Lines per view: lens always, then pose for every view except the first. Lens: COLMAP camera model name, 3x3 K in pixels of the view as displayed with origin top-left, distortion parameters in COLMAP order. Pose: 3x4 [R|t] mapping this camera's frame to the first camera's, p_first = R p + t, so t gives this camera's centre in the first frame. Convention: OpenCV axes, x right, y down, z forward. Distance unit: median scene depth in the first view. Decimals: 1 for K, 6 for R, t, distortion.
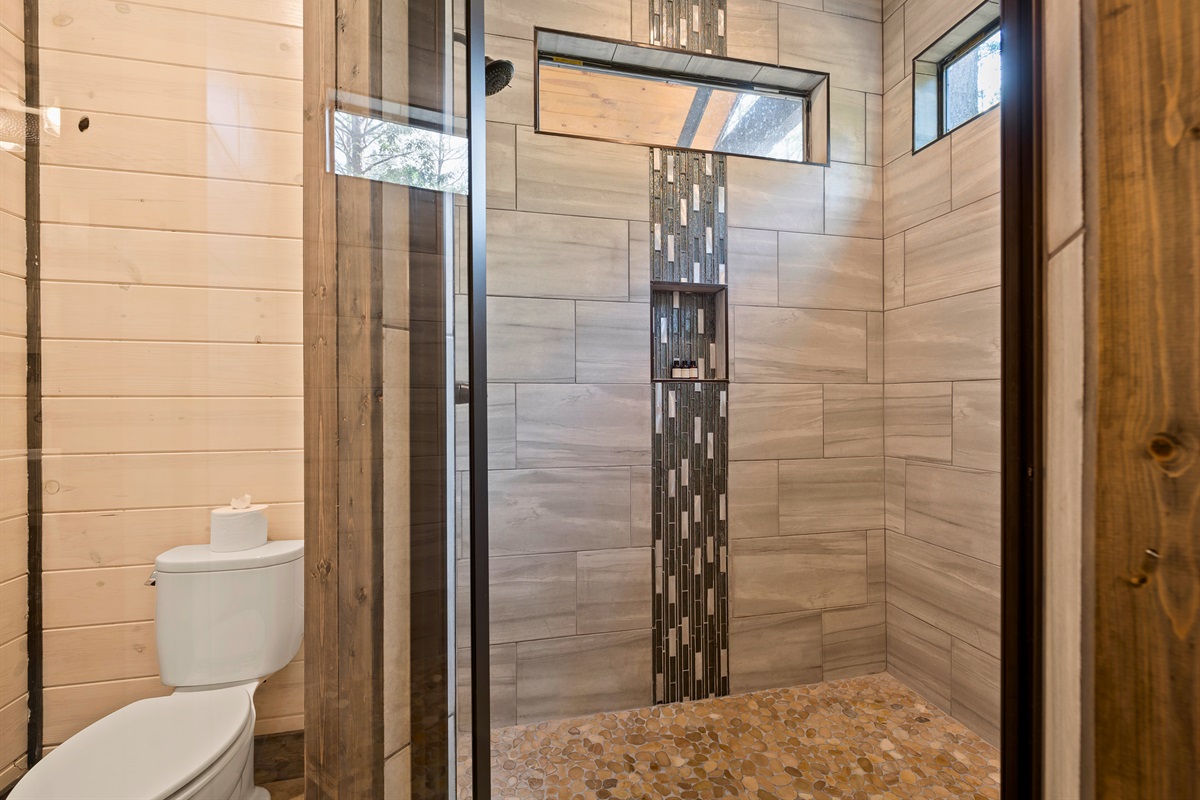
lens RADIAL K [[487.2, 0, 602.9], [0, 487.2, 401.6], [0, 0, 1]] dist [-0.001638, -0.000006]
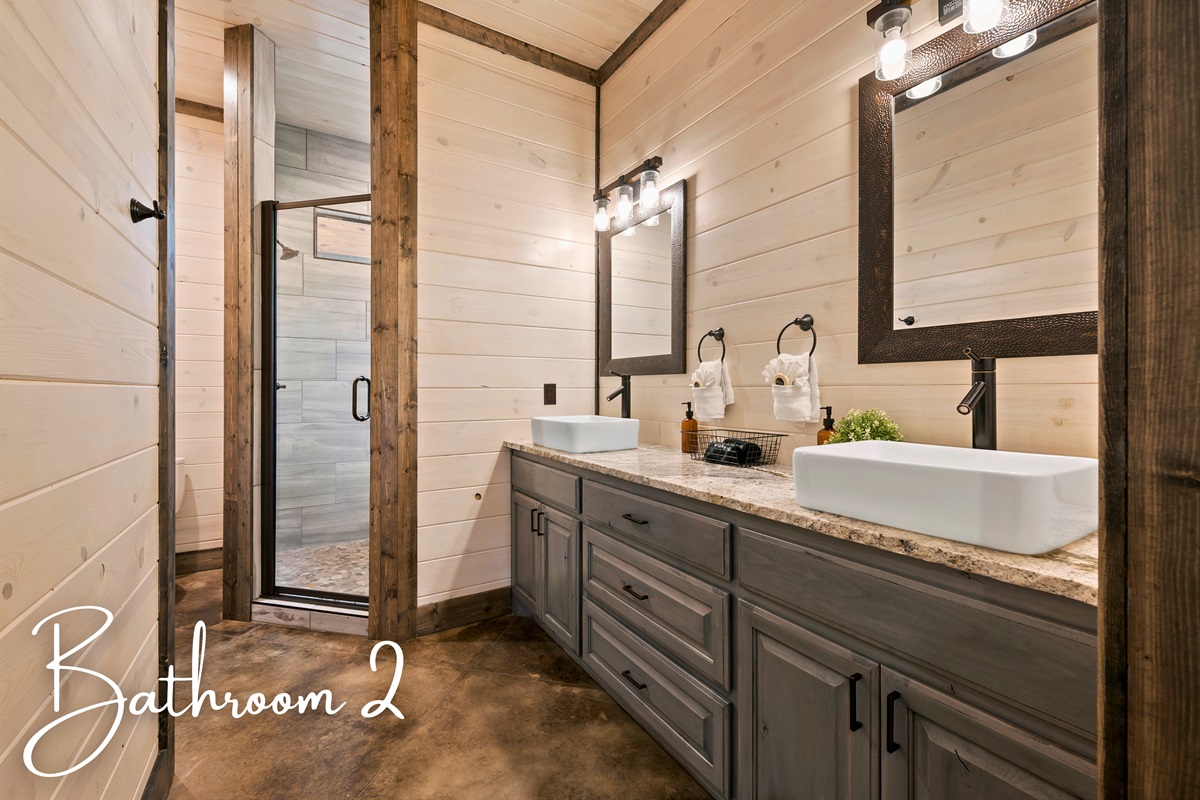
lens RADIAL K [[487.2, 0, 601.5], [0, 487.2, 388.6], [0, 0, 1]] dist [-0.001638, -0.000006]
pose [[0.941862, 0.005442, 0.335956, 0.313534], [-0.004714, 0.999984, -0.002984, -0.004217], [-0.335967, 0.001227, 0.941873, -1.327917]]
